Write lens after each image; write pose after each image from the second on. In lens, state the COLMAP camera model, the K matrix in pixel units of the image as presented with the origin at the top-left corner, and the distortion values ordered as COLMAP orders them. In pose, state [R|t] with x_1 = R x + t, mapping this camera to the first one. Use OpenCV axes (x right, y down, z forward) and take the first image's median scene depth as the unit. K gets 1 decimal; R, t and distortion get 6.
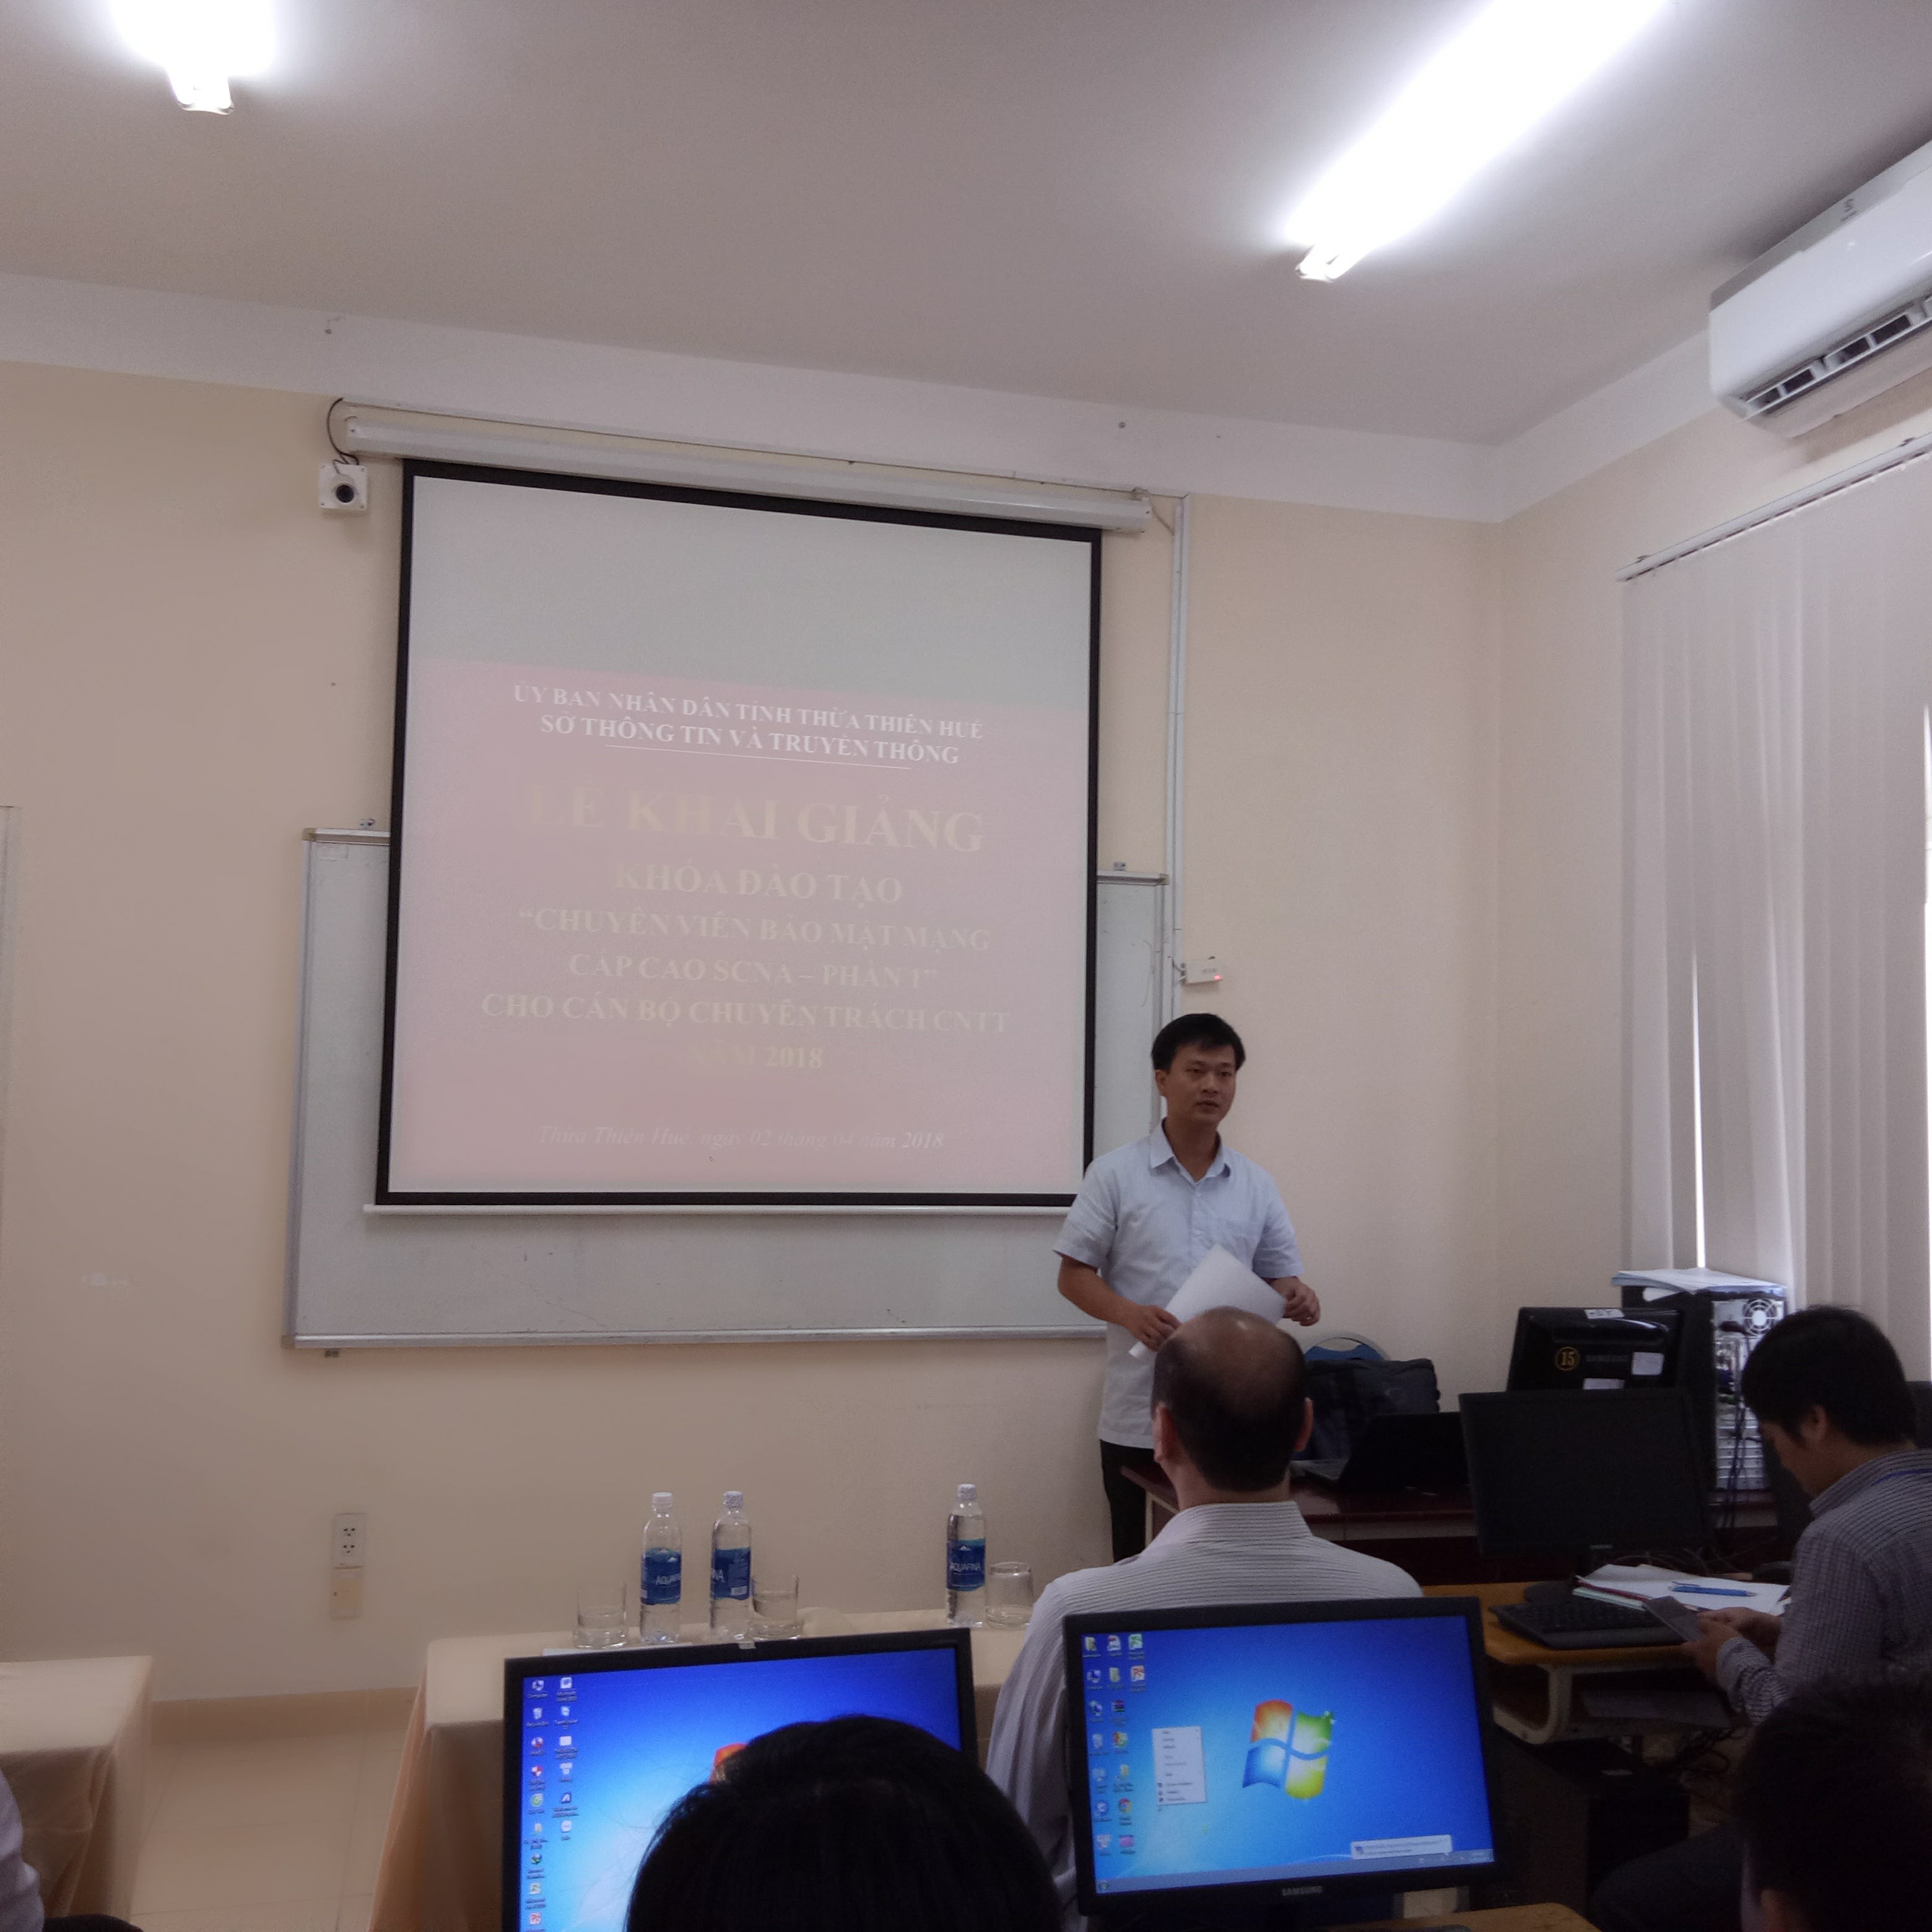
lens RADIAL K [[1979.5, 0, 998.9], [0, 1979.5, 975.5], [0, 0, 1]] dist [0.096463, -0.203286]
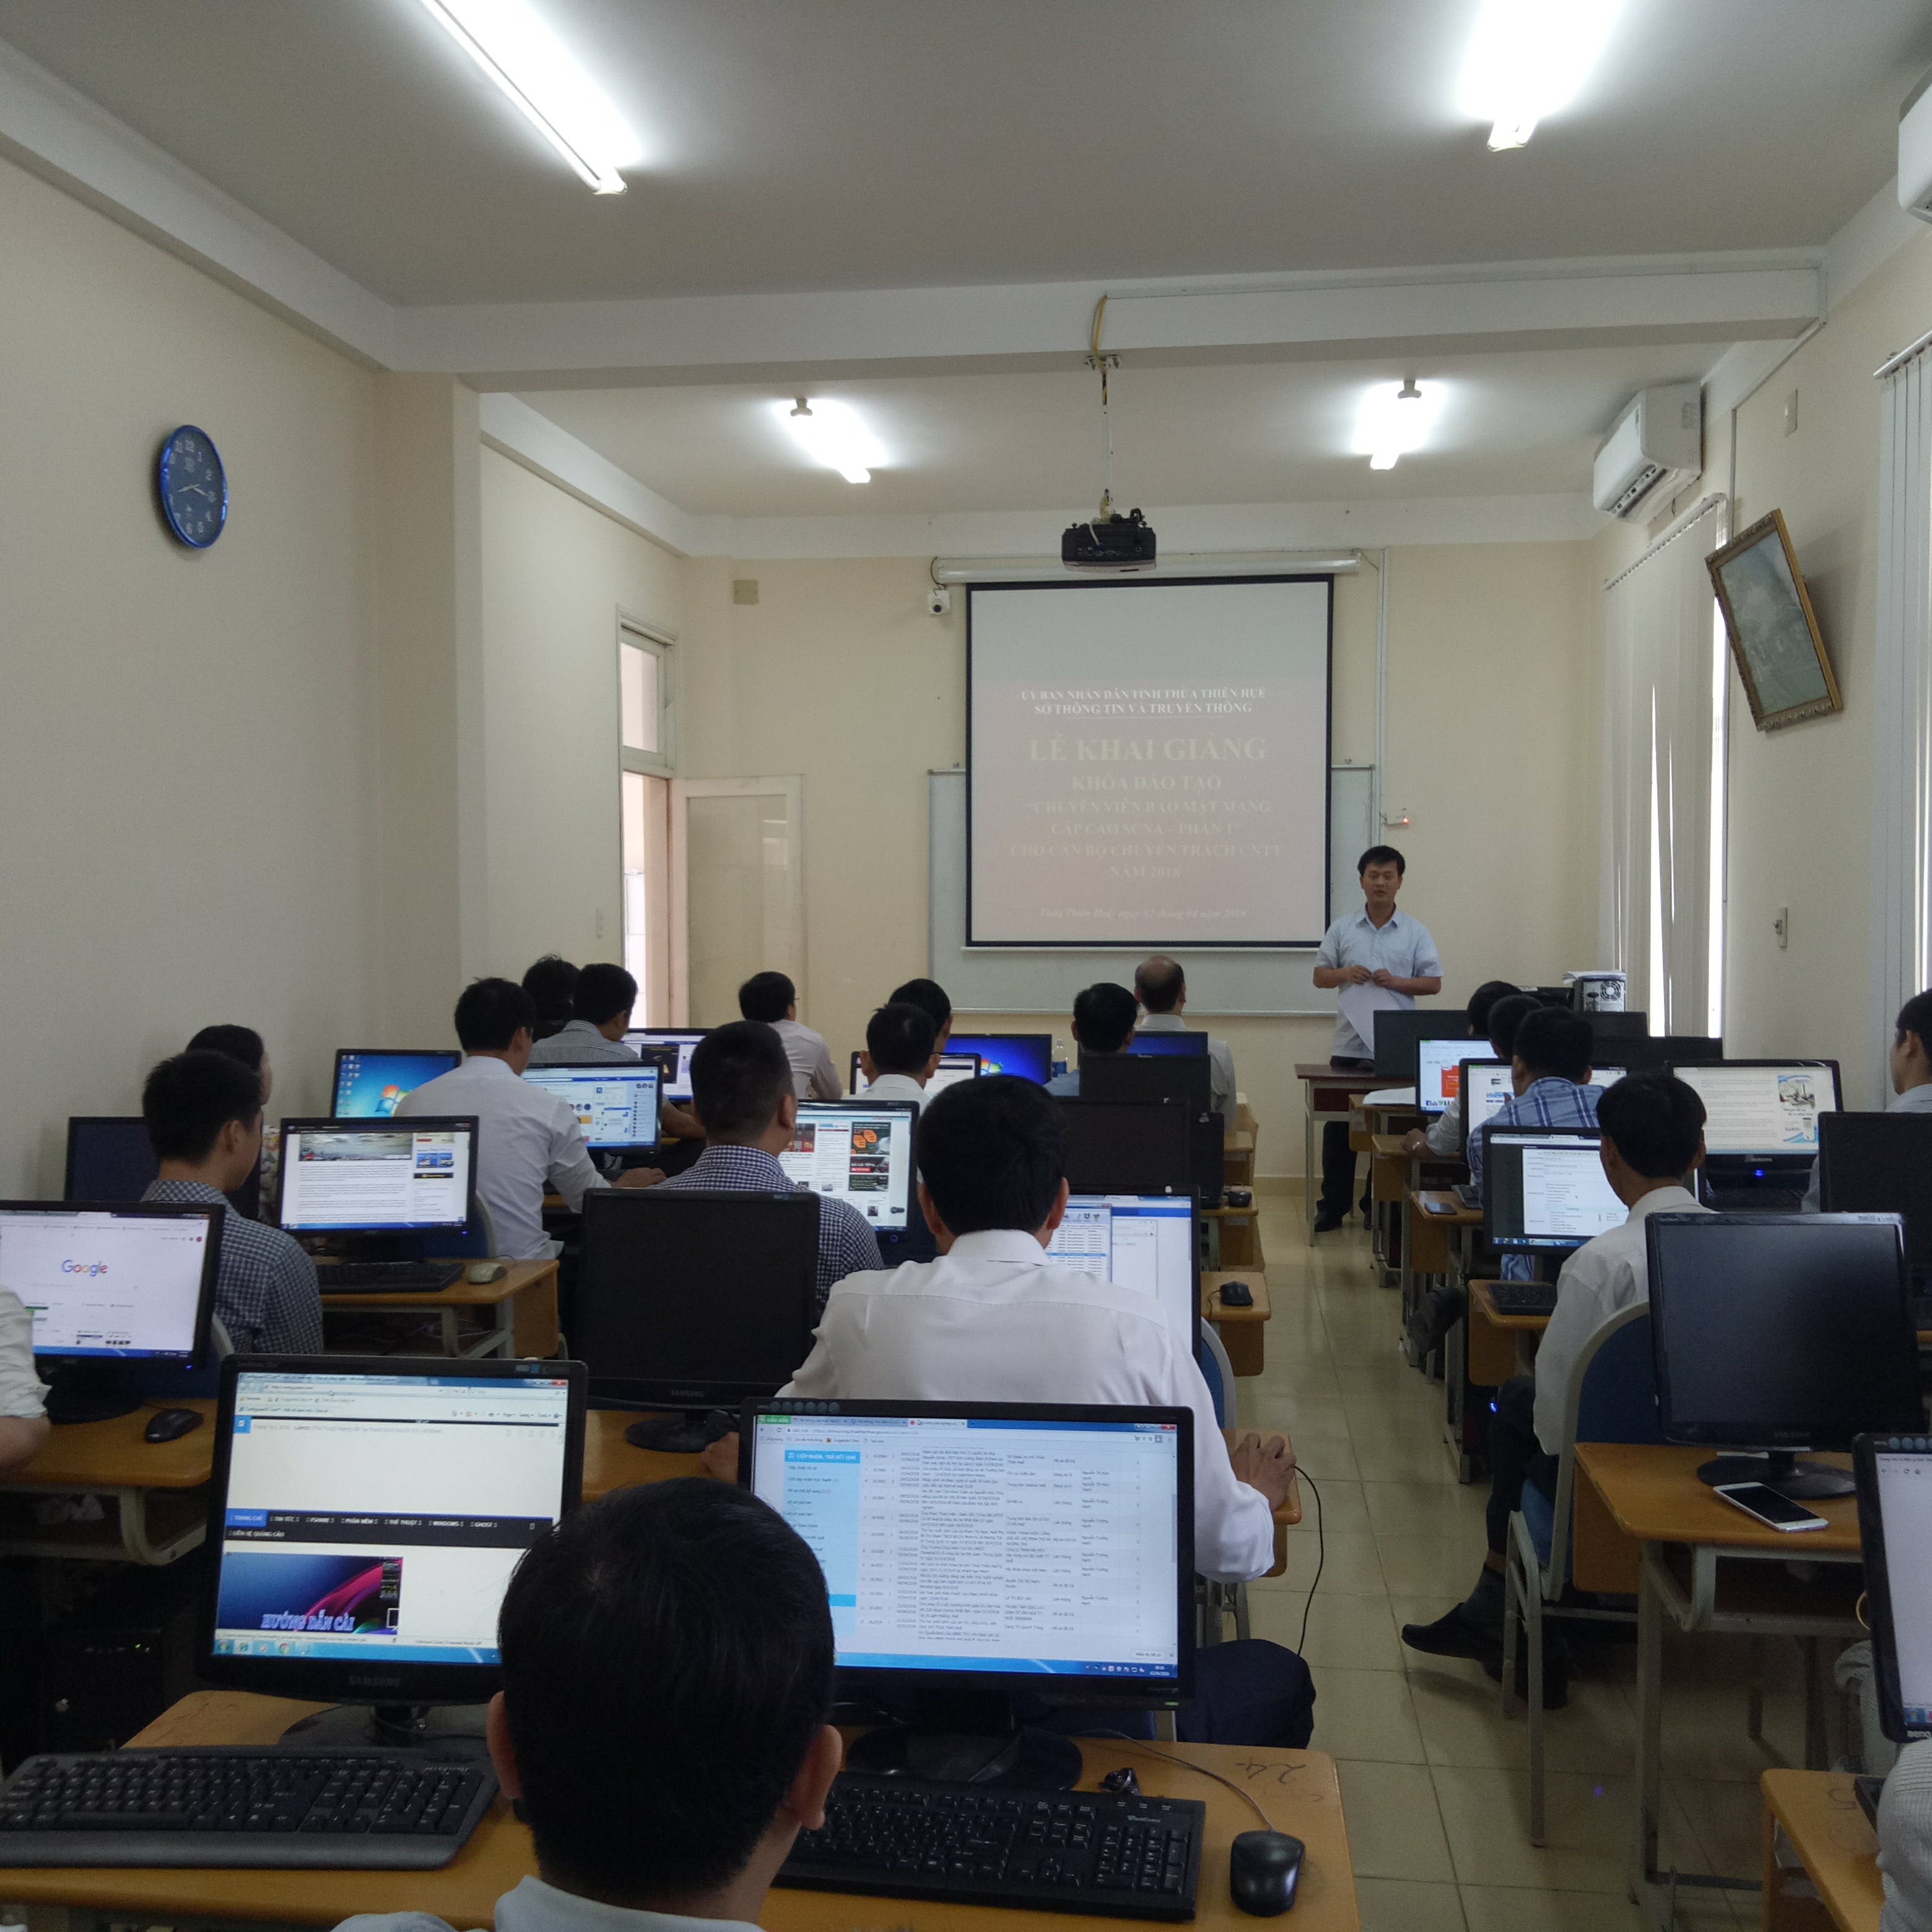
lens RADIAL K [[1979.5, 0, 998.9], [0, 1979.5, 975.5], [0, 0, 1]] dist [0.096463, -0.203286]
pose [[0.933429, -0.008260, -0.358667, 0.429142], [0.042908, 0.995129, 0.088751, -0.036144], [0.356187, -0.098233, 0.929237, -0.855637]]
